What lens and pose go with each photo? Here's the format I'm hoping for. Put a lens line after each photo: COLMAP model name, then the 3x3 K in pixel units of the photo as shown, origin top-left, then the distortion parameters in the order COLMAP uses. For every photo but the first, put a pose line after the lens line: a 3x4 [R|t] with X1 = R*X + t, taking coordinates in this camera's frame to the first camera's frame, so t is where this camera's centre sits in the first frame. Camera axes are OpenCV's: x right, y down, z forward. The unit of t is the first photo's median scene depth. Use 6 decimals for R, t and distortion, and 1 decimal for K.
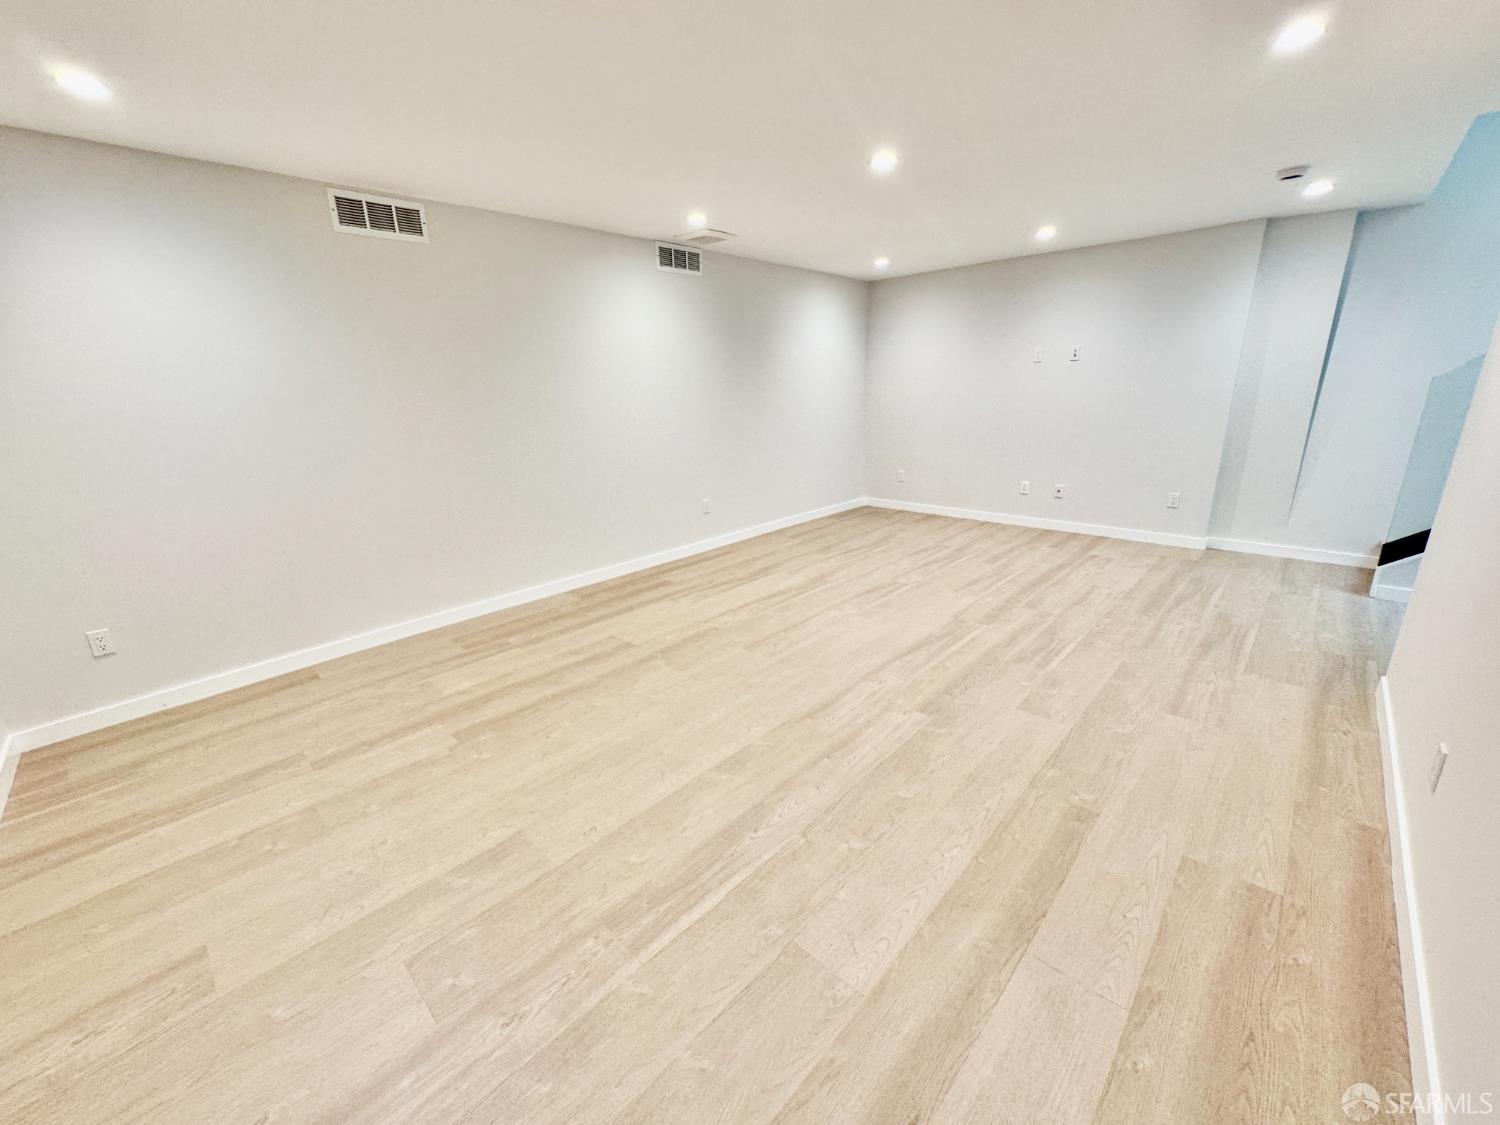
lens RADIAL K [[599.9, 0, 746.2], [0, 599.9, 564.8], [0, 0, 1]] dist [-0.001778, -0.000360]
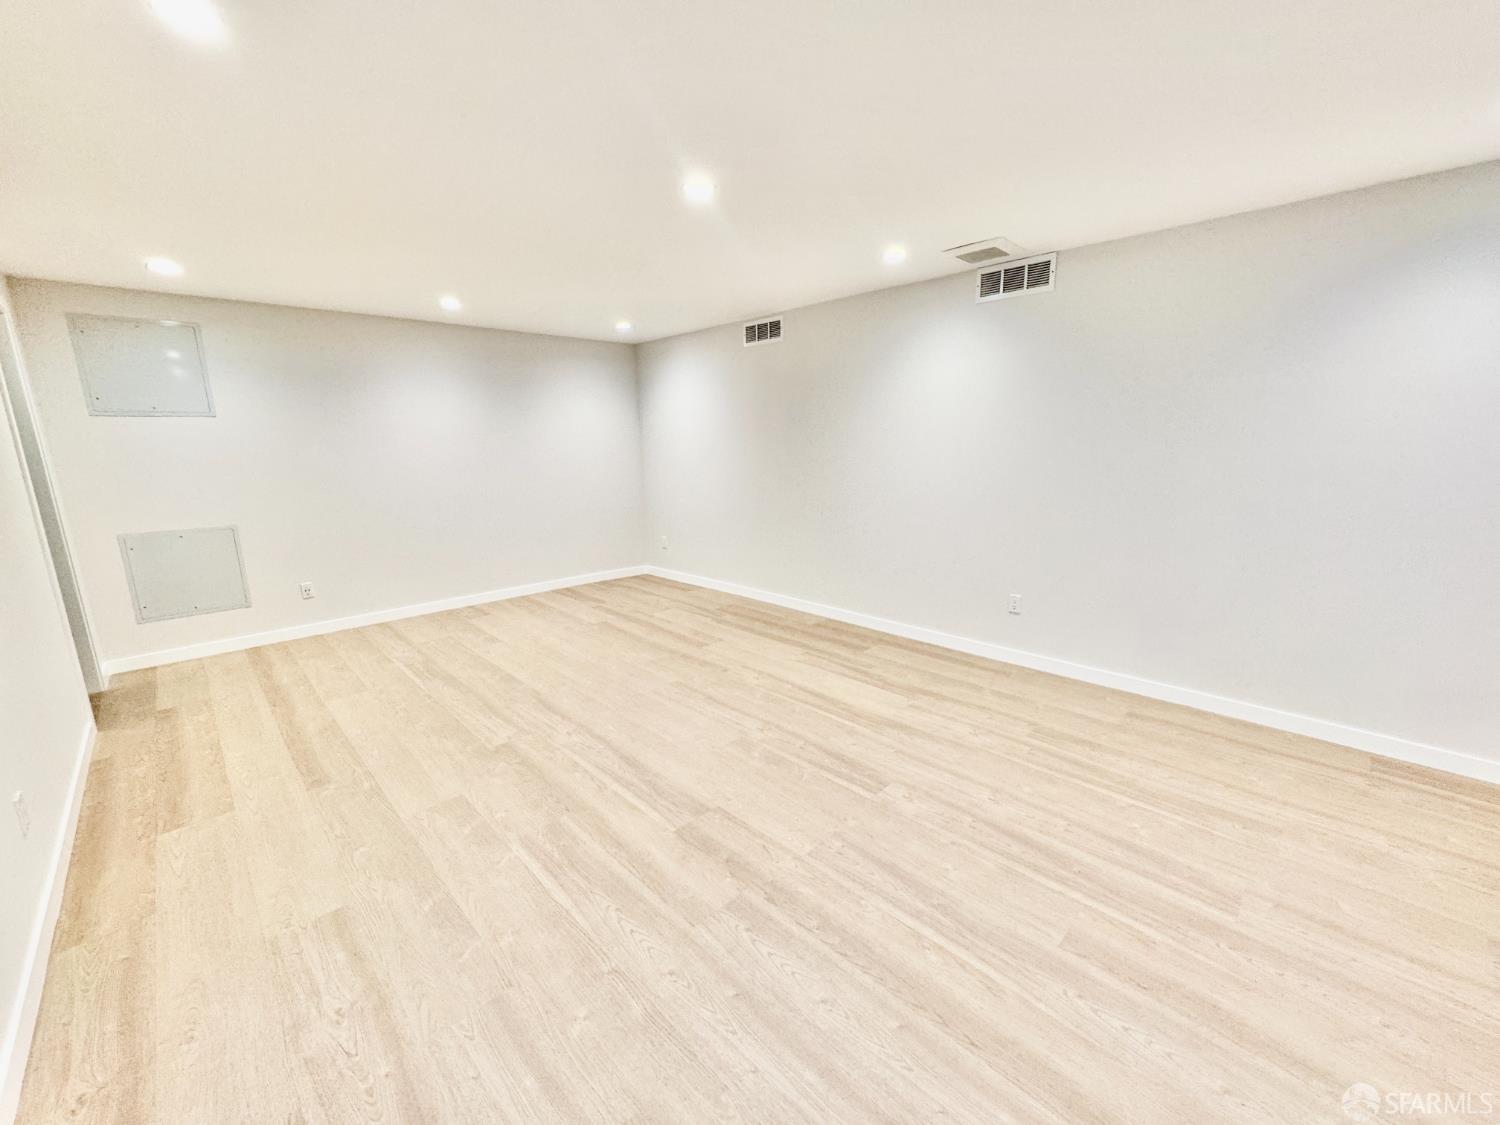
lens RADIAL K [[599.9, 0, 746.8], [0, 599.9, 561.0], [0, 0, 1]] dist [-0.001778, -0.000360]
pose [[-0.038823, 0.227232, -0.973067, 1.005965], [-0.271949, 0.934640, 0.229109, -0.352010], [0.961528, 0.273520, 0.025510, 1.035846]]
